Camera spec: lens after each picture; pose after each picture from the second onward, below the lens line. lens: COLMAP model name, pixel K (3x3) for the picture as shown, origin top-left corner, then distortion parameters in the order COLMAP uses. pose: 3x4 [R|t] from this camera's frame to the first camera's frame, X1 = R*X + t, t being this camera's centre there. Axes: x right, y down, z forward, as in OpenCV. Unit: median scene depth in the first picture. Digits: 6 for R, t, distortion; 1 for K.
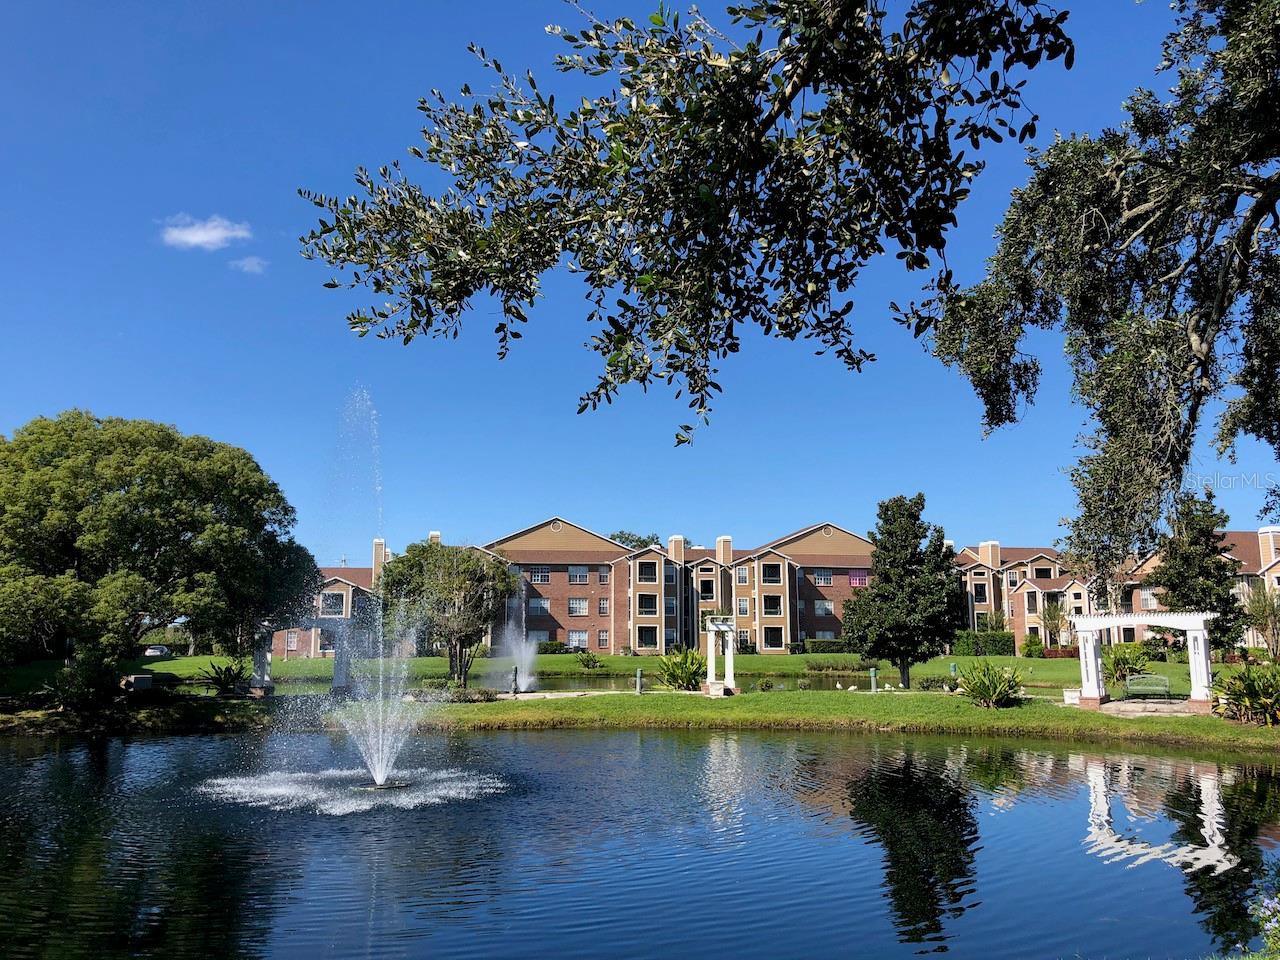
lens RADIAL K [[1014.0, 0, 640.0], [0, 1014.0, 480.0], [0, 0, 1]] dist [0.112383, -0.005431]
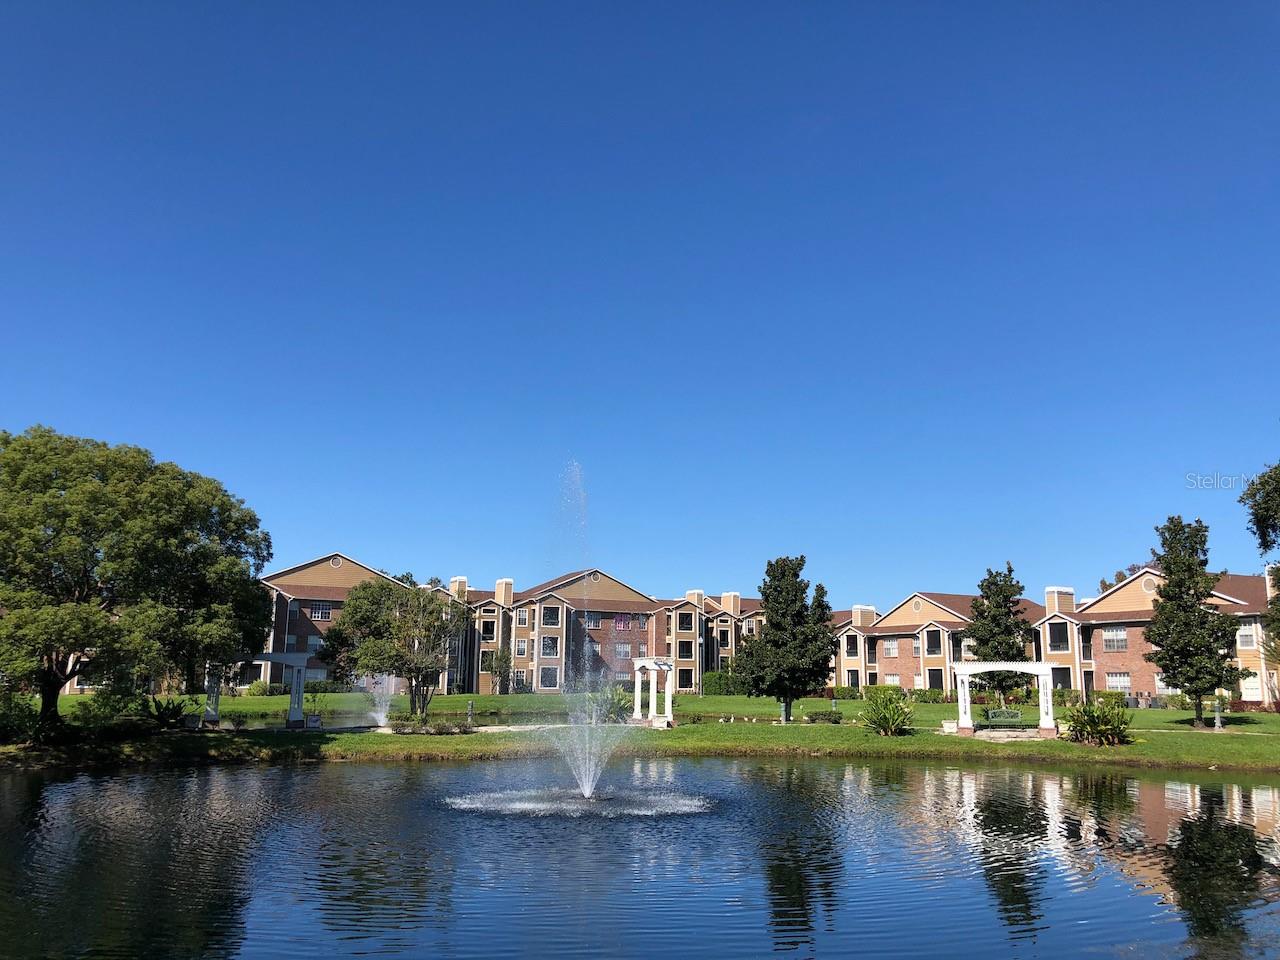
lens RADIAL K [[1014.0, 0, 640.0], [0, 1014.0, 480.0], [0, 0, 1]] dist [0.112383, -0.005431]
pose [[0.947870, 0.073222, 0.310130, -0.289932], [-0.060960, 0.996934, -0.049059, -0.005602], [-0.312771, 0.027596, 0.949427, -0.070714]]
